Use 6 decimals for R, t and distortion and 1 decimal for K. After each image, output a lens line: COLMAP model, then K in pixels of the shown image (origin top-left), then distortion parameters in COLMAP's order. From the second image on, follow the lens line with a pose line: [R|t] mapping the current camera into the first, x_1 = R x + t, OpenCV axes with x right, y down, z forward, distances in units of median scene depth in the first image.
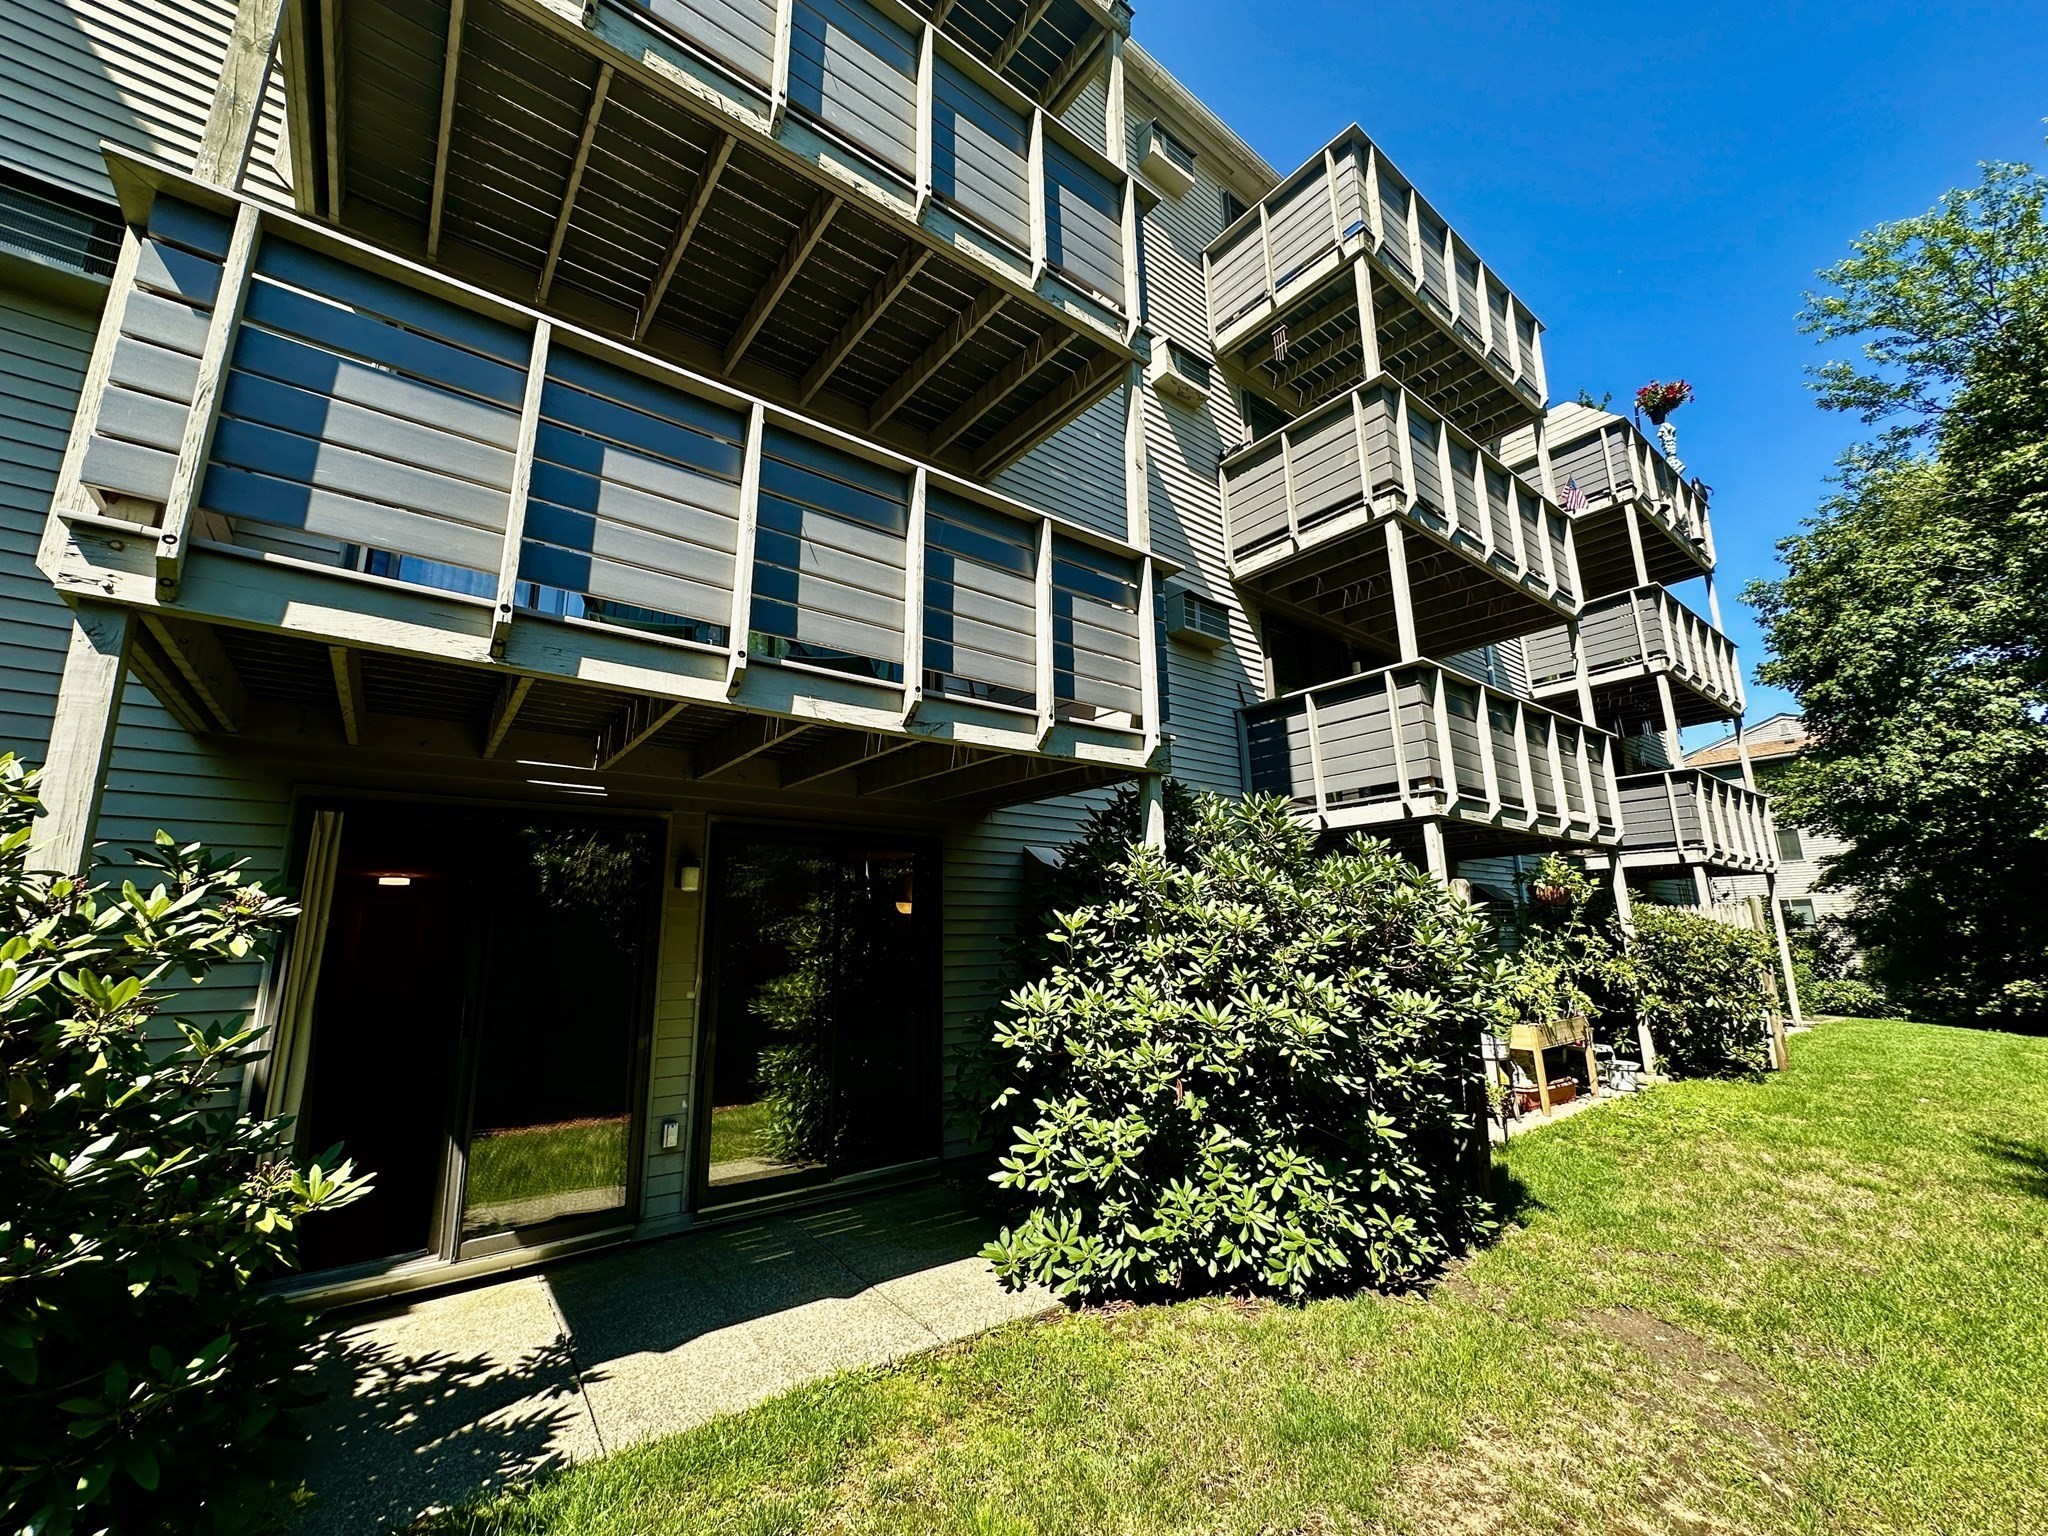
lens RADIAL K [[819.7, 0, 1023.5], [0, 819.7, 765.3], [0, 0, 1]] dist [-0.005686, 0.001204]
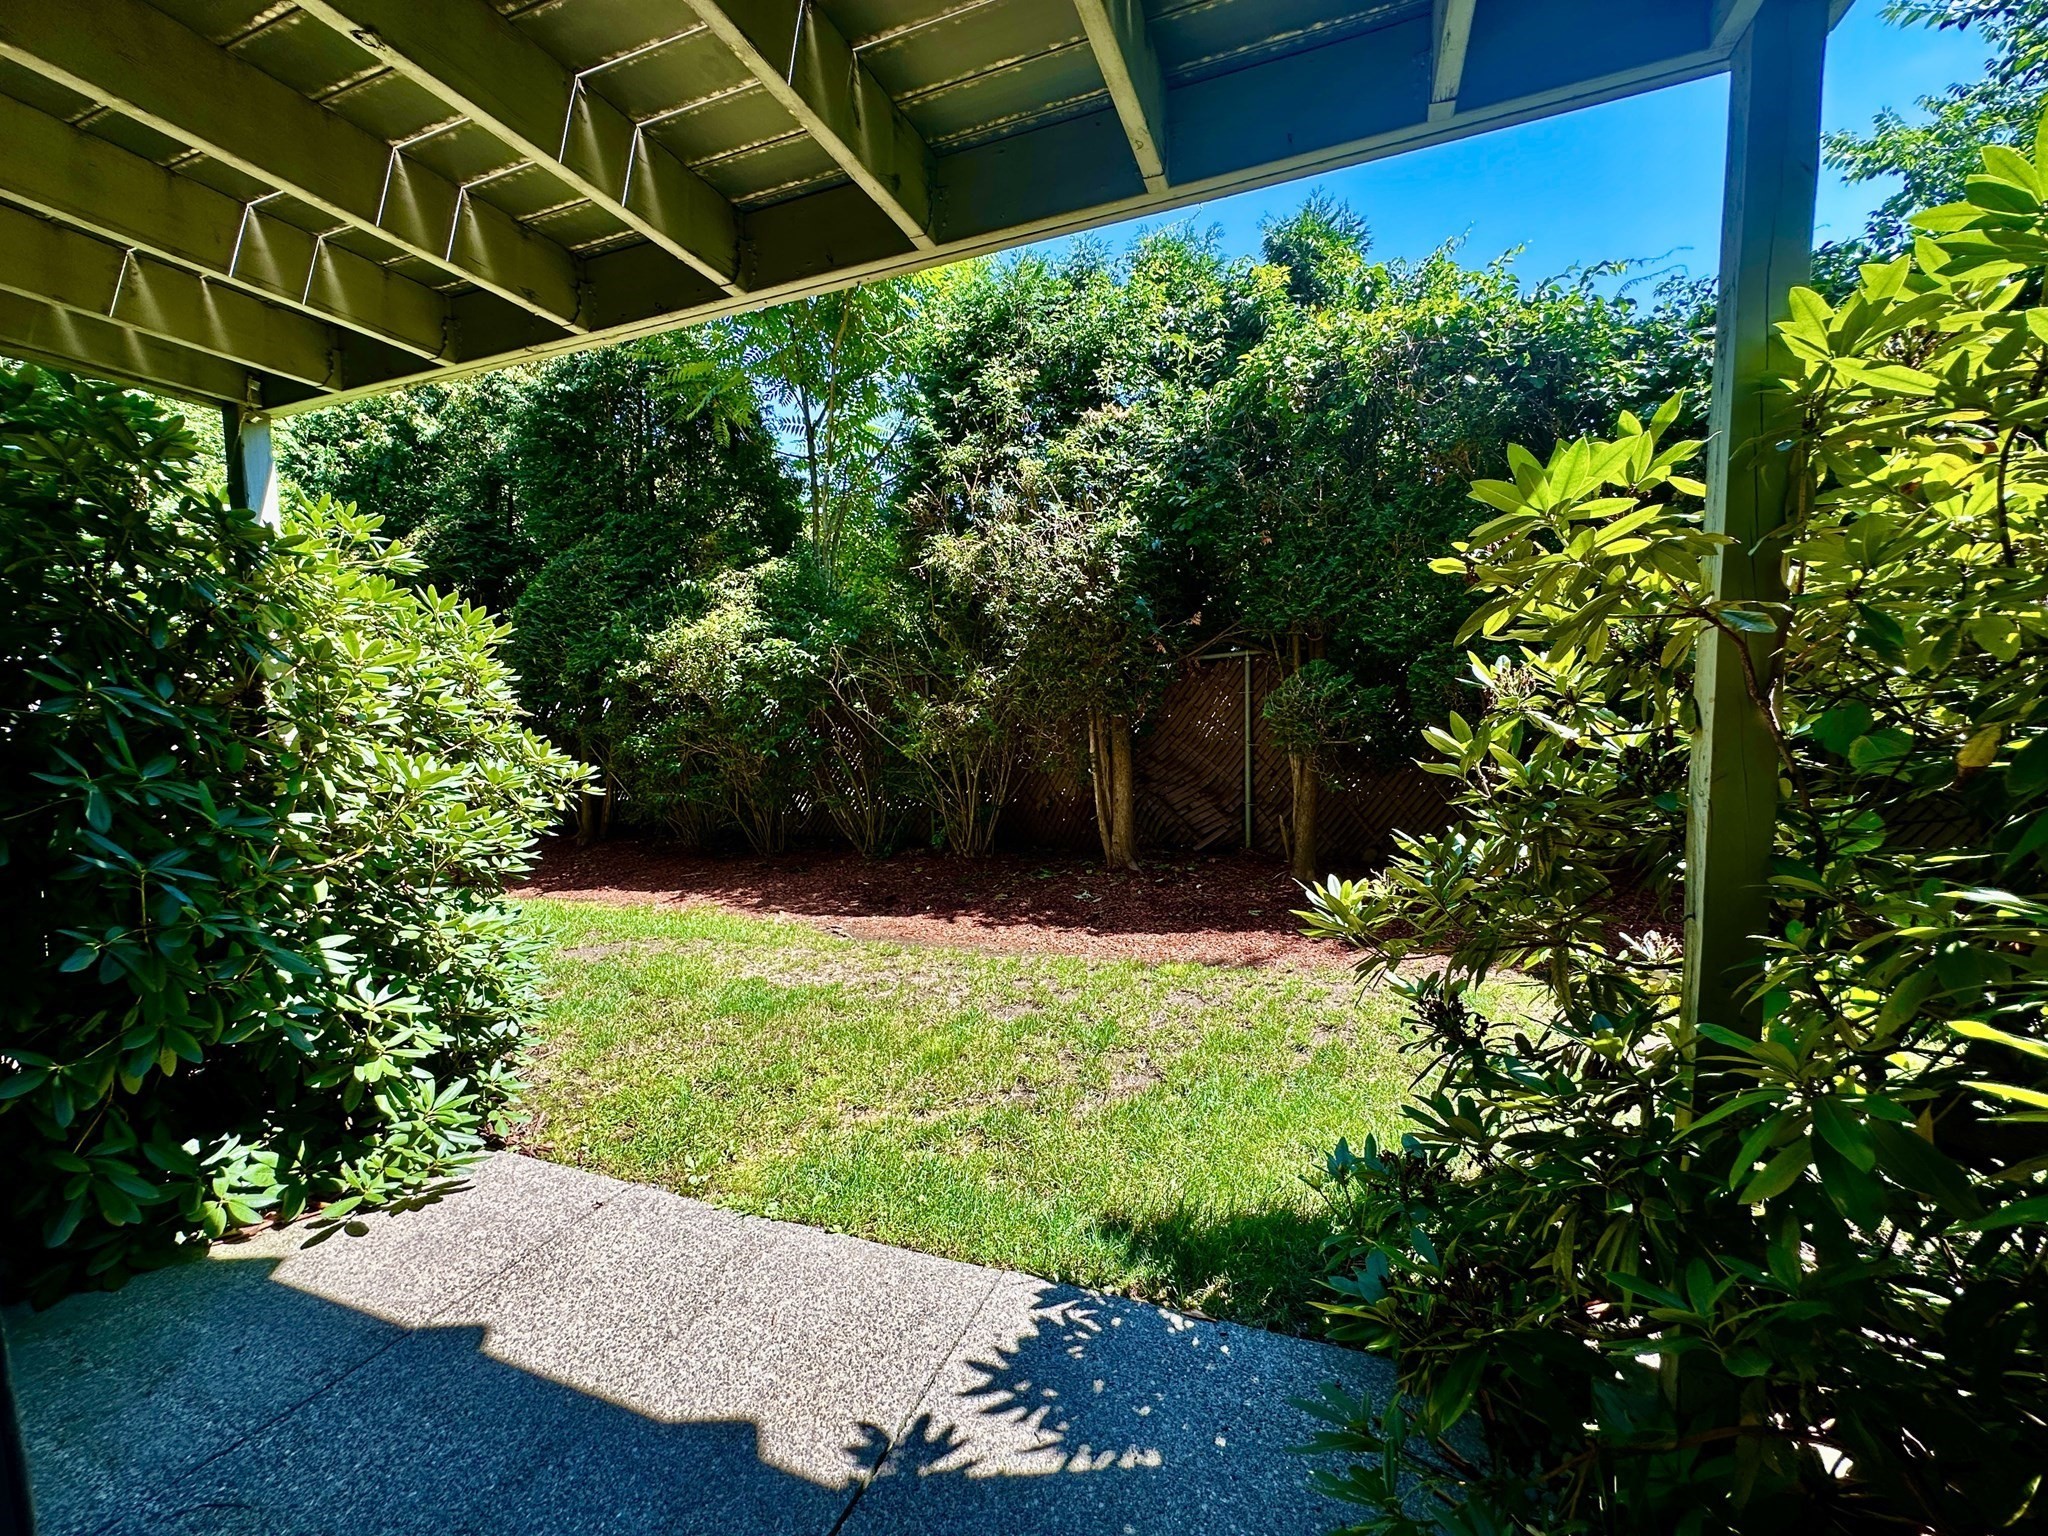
lens RADIAL K [[819.7, 0, 1023.5], [0, 819.7, 765.3], [0, 0, 1]] dist [-0.005686, 0.001204]
pose [[-0.525070, -0.042939, 0.849975, -0.787649], [-0.139914, 0.989493, -0.036444, 0.248291], [-0.839479, -0.138059, -0.525561, 0.980177]]
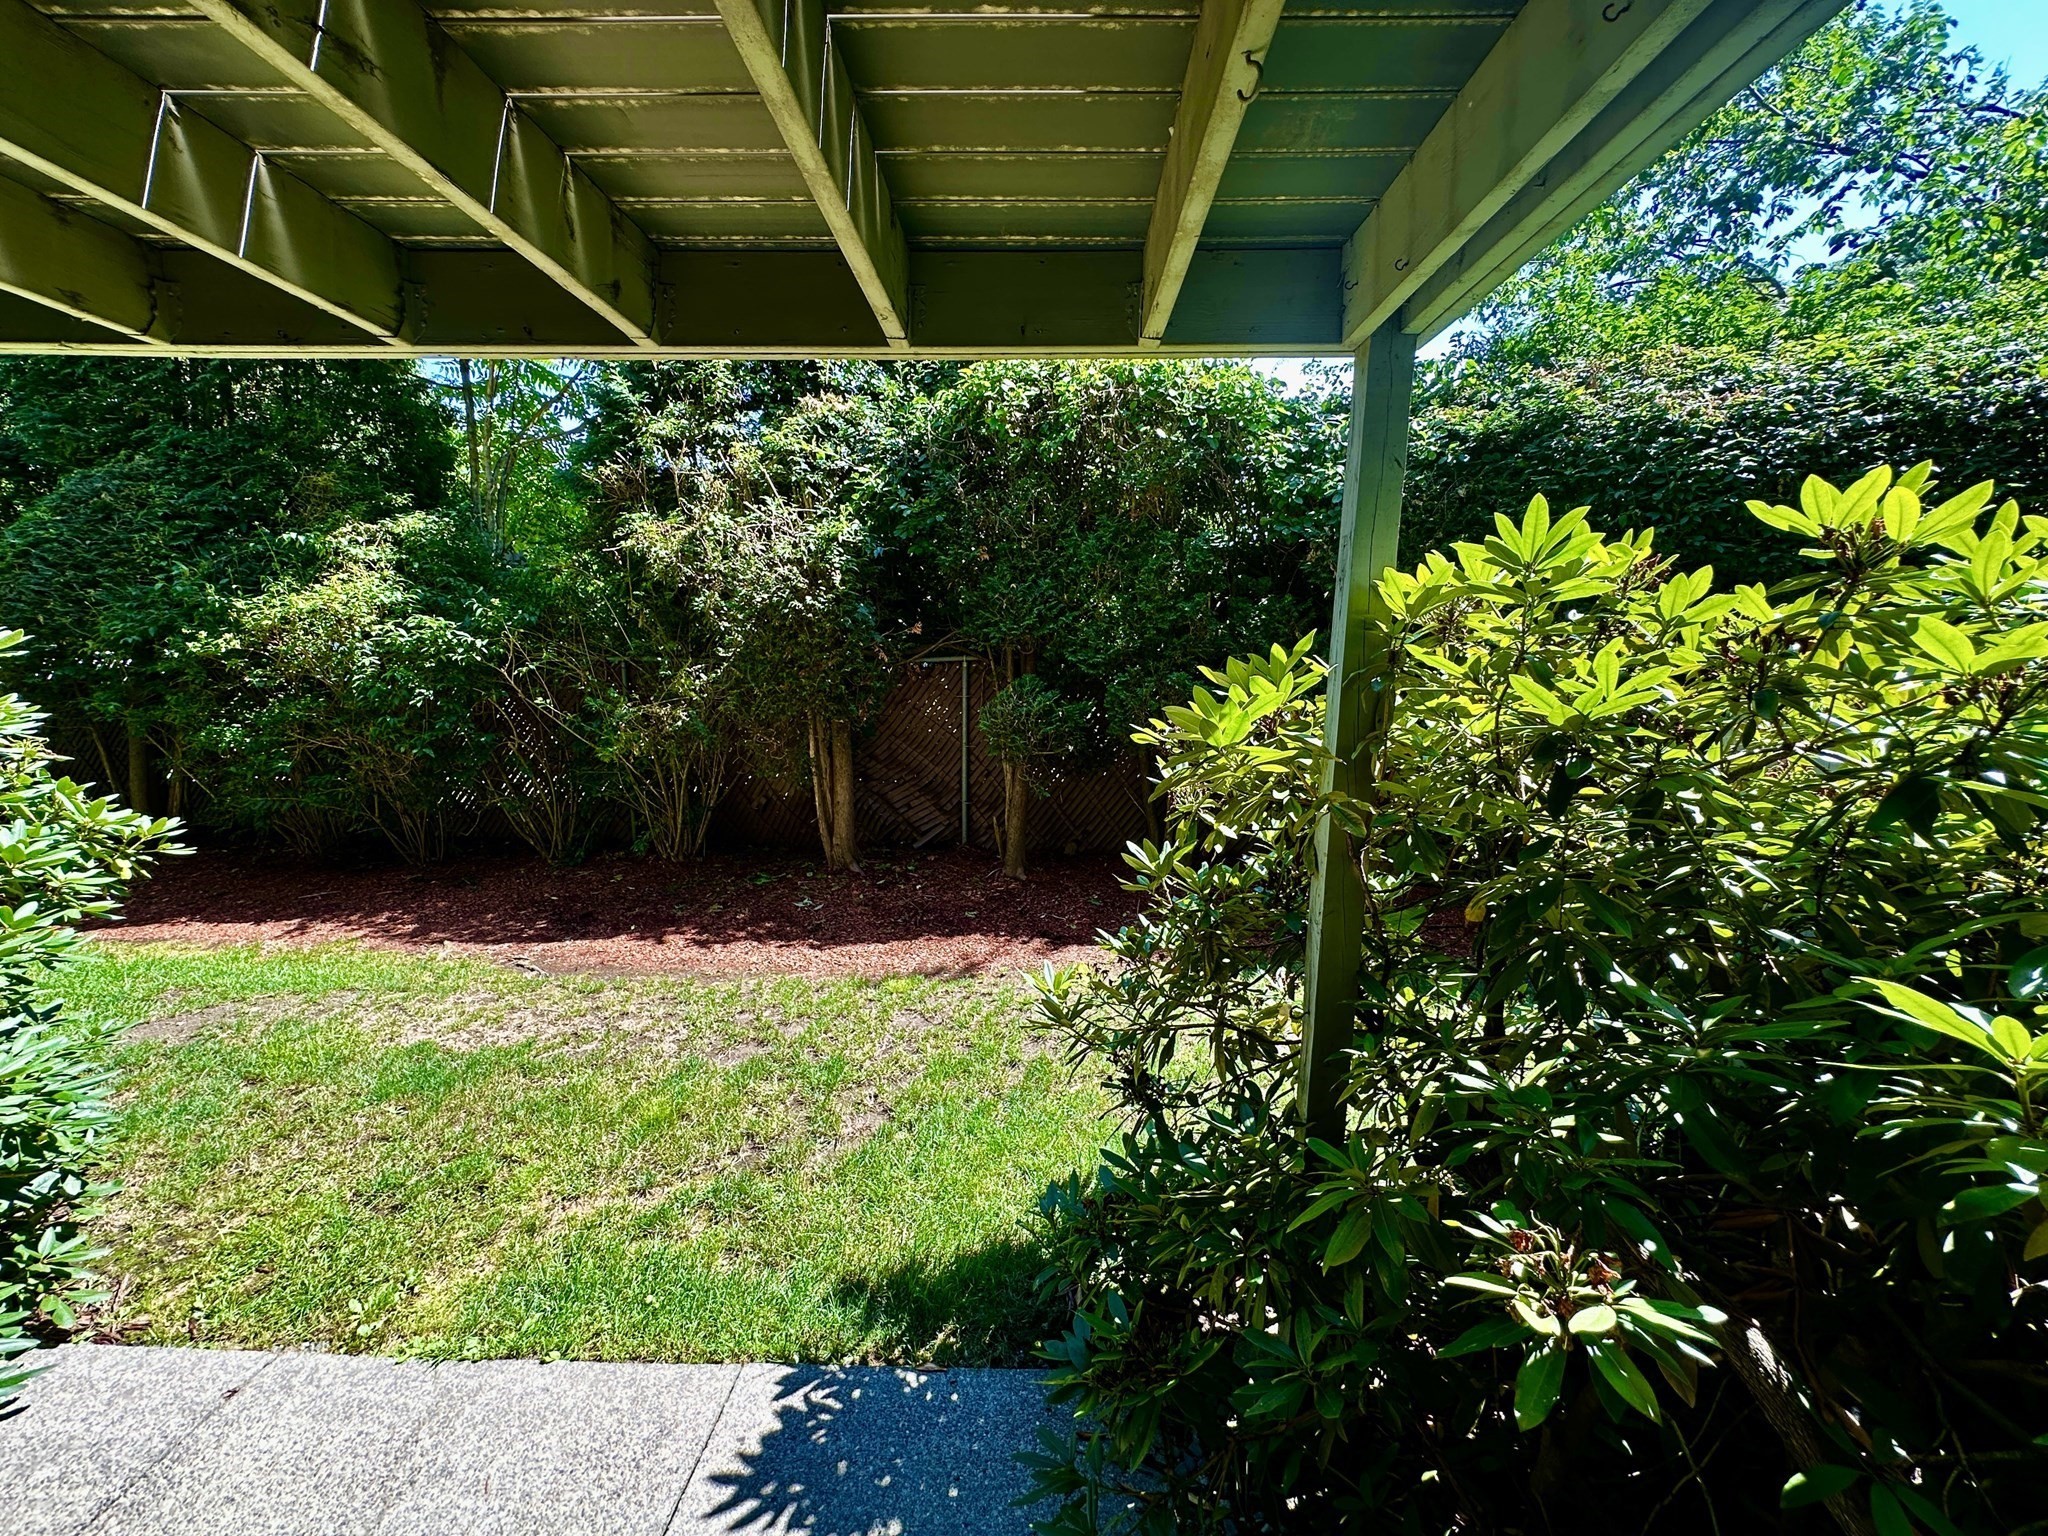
lens RADIAL K [[819.7, 0, 1023.5], [0, 819.7, 765.3], [0, 0, 1]] dist [-0.005686, 0.001204]
pose [[-0.781422, -0.087623, 0.617820, -0.789934], [-0.130406, 0.991161, -0.024365, 0.148444], [-0.610224, -0.099607, -0.785942, 1.019700]]
